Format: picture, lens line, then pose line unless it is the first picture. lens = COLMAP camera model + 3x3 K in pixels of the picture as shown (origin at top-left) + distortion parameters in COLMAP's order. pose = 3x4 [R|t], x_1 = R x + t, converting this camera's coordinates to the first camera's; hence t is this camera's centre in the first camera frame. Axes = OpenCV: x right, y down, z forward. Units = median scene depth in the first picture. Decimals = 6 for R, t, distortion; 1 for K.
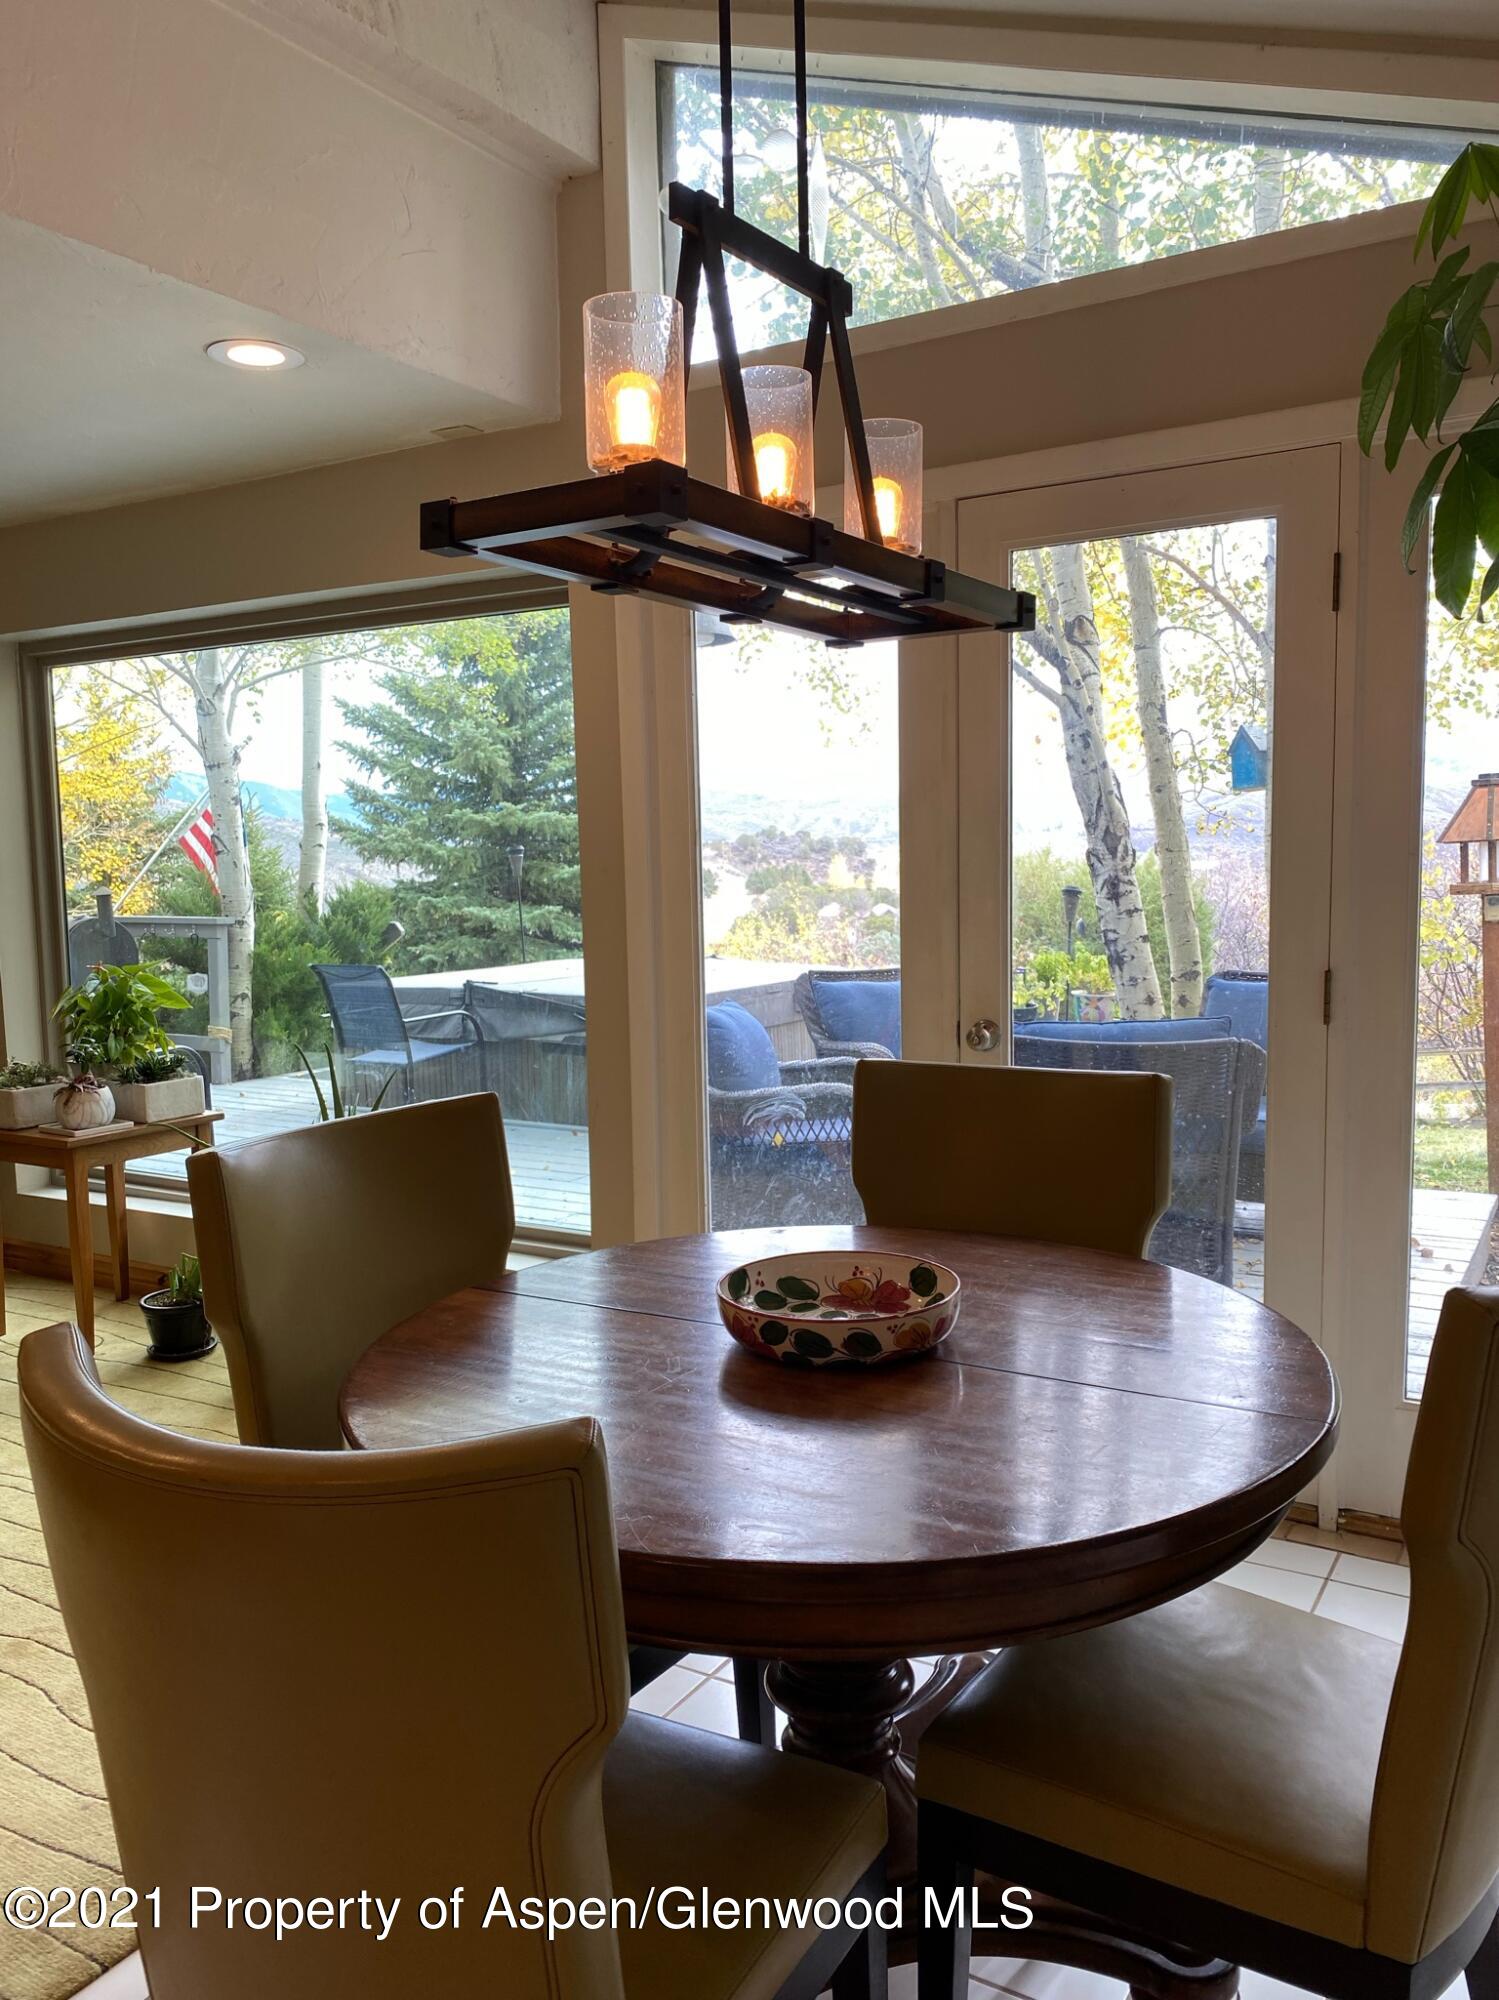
lens RADIAL K [[1496.1, 0, 746.7], [0, 1496.1, 1002.9], [0, 0, 1]] dist [-0.001073, -0.002558]
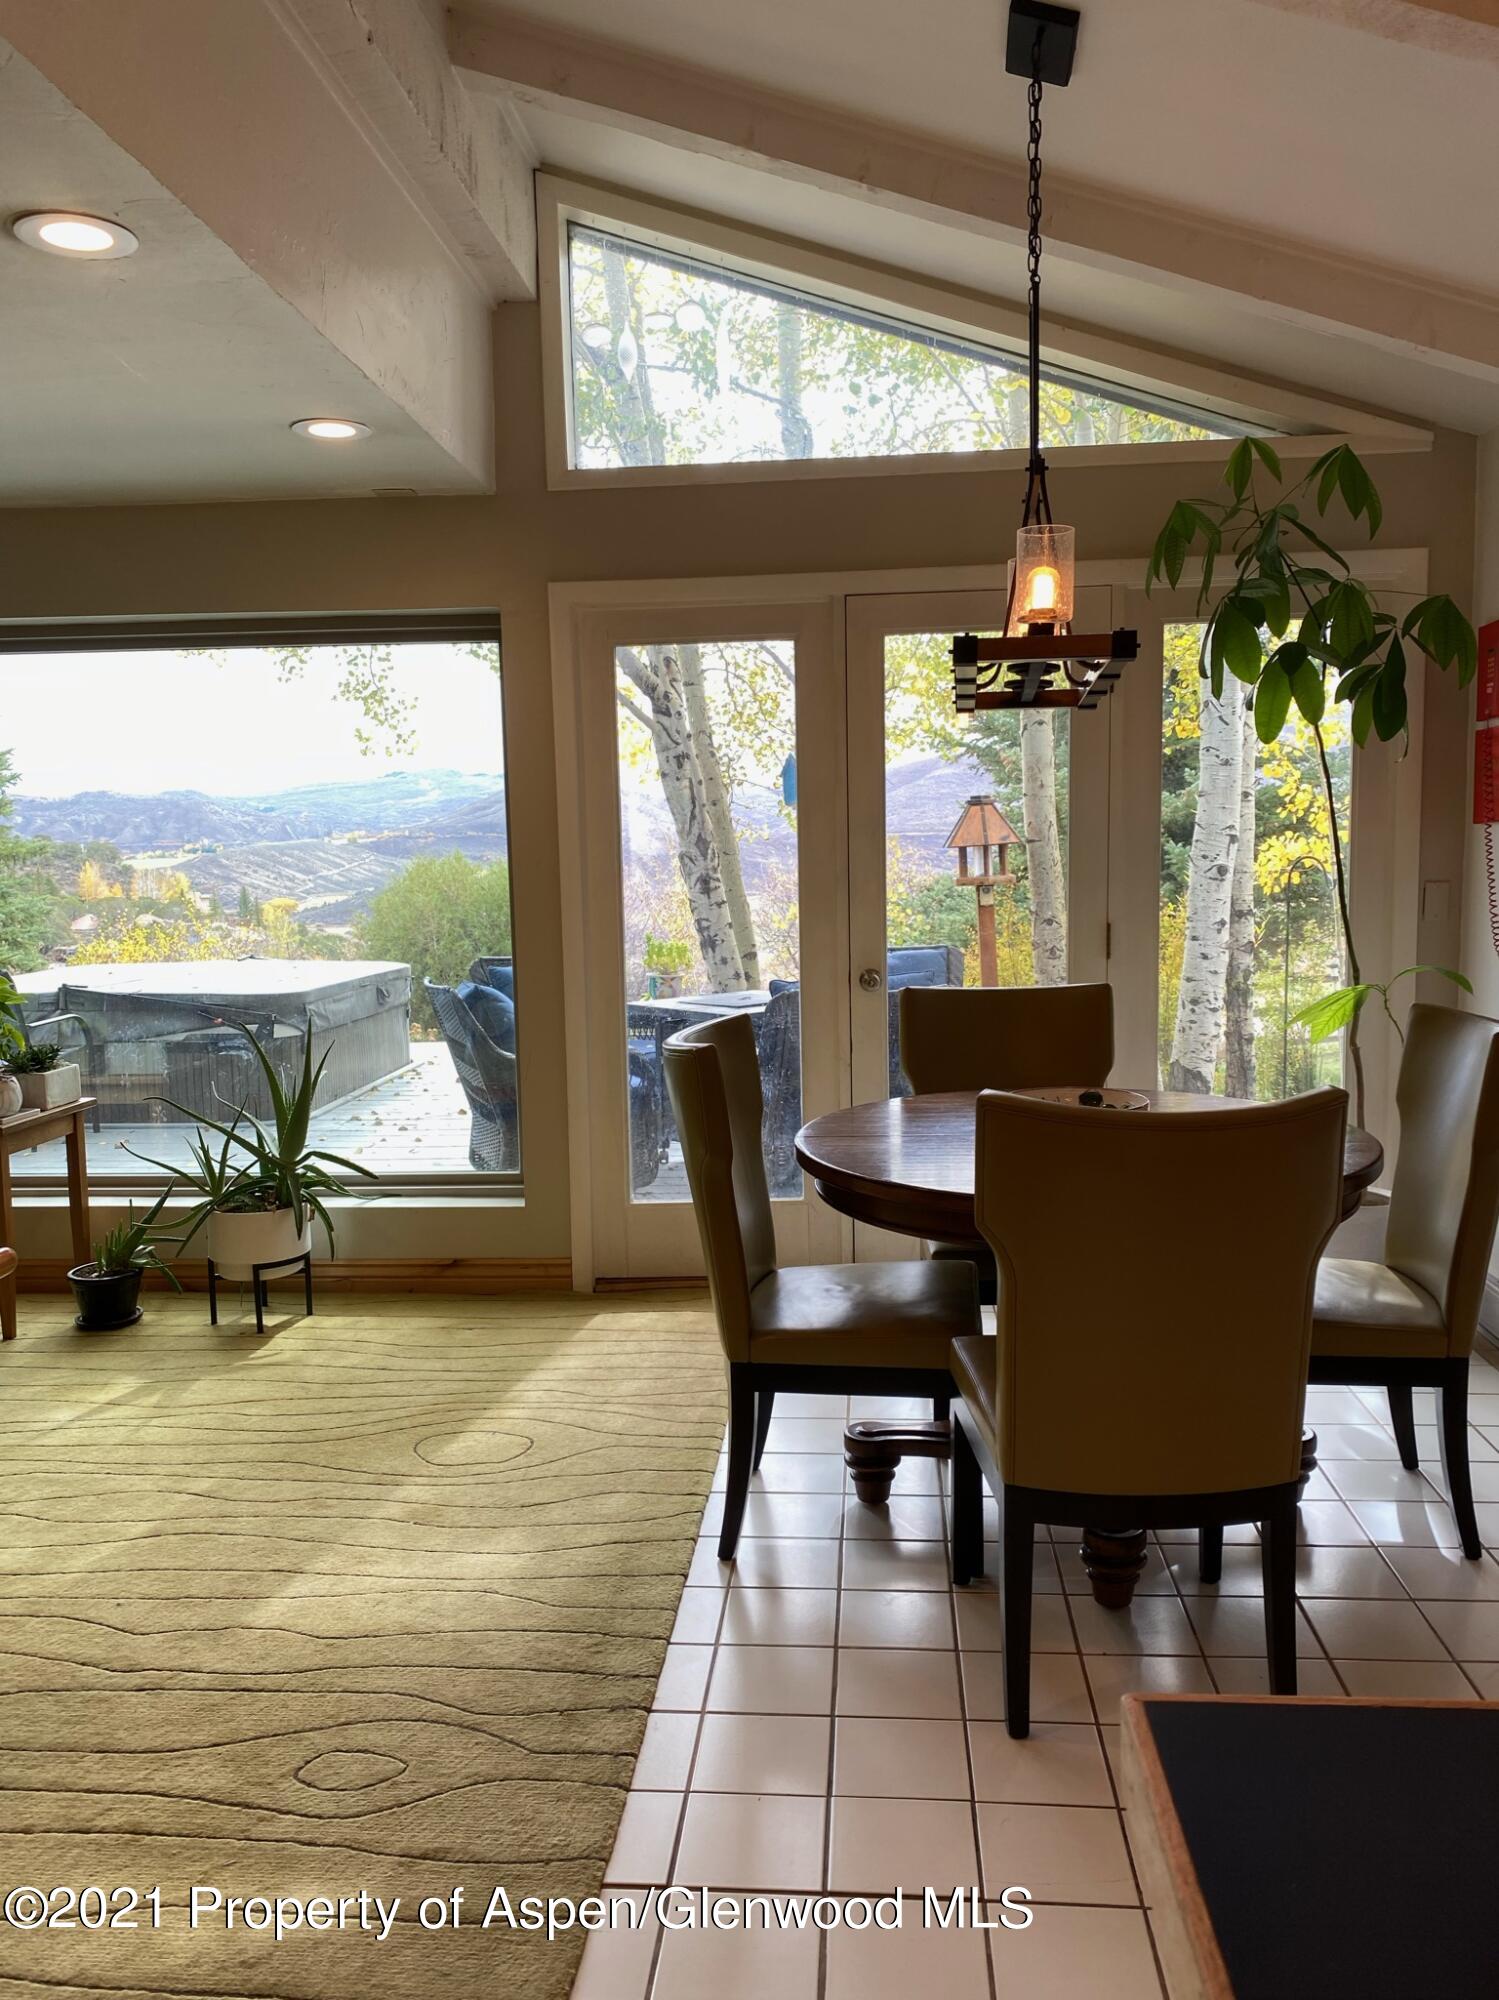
lens RADIAL K [[1496.1, 0, 751.5], [0, 1496.1, 999.2], [0, 0, 1]] dist [-0.001073, -0.002558]
pose [[0.870809, -0.043828, 0.489663, -0.316897], [0.047581, 0.998856, 0.004787, 0.011986], [-0.489313, 0.019130, 0.871899, -0.070289]]
